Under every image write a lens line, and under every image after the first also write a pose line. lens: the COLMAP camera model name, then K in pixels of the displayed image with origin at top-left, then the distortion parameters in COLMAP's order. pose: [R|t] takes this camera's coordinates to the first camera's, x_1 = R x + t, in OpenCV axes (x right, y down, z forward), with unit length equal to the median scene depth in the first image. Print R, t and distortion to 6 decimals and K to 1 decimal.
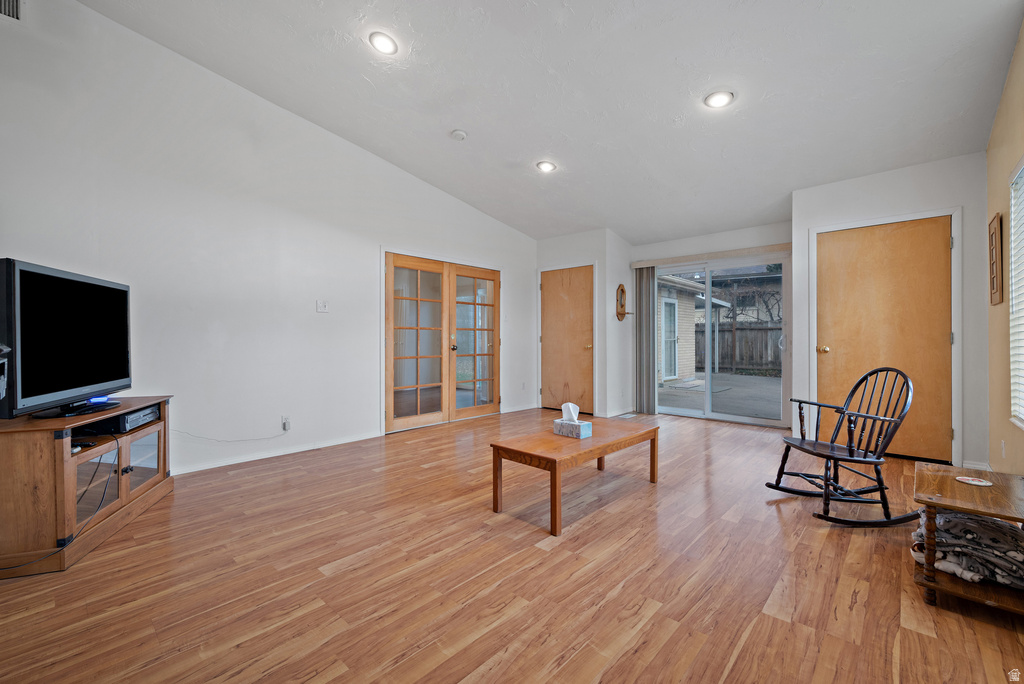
lens RADIAL K [[436.2, 0, 513.1], [0, 436.2, 337.7], [0, 0, 1]] dist [0.000487, 0.000371]
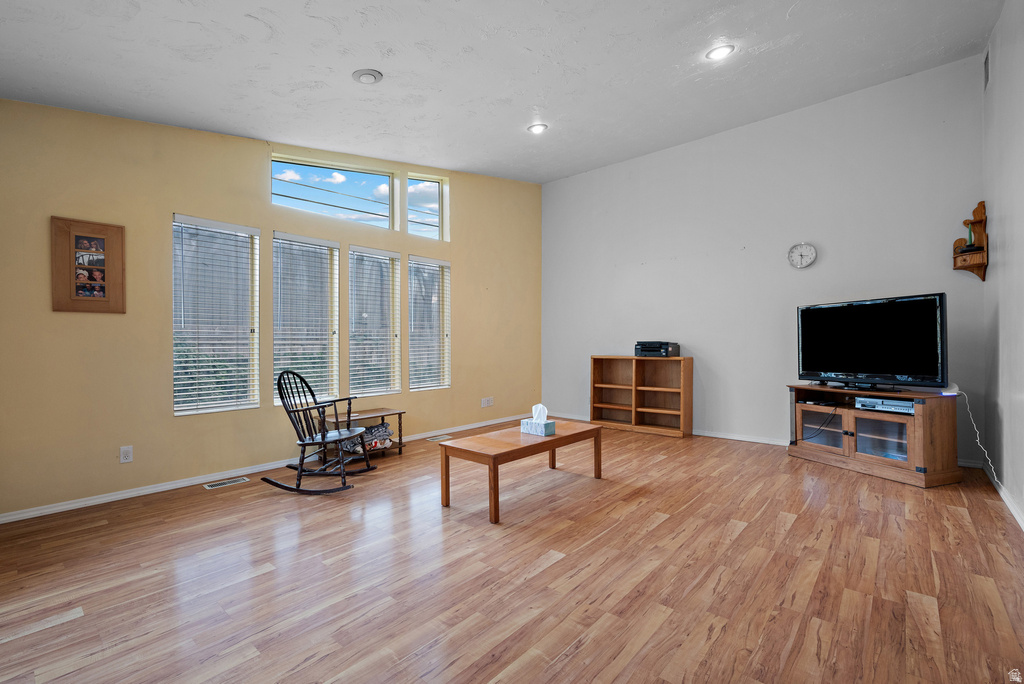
lens RADIAL K [[449.4, 0, 510.1], [0, 449.4, 347.4], [0, 0, 1]] dist [-0.001089, -0.000109]
pose [[-0.999830, 0.007478, -0.016850, 0.226725], [0.007503, 0.999971, -0.001384, 0.009656], [0.016840, -0.001510, -0.999857, 2.156068]]
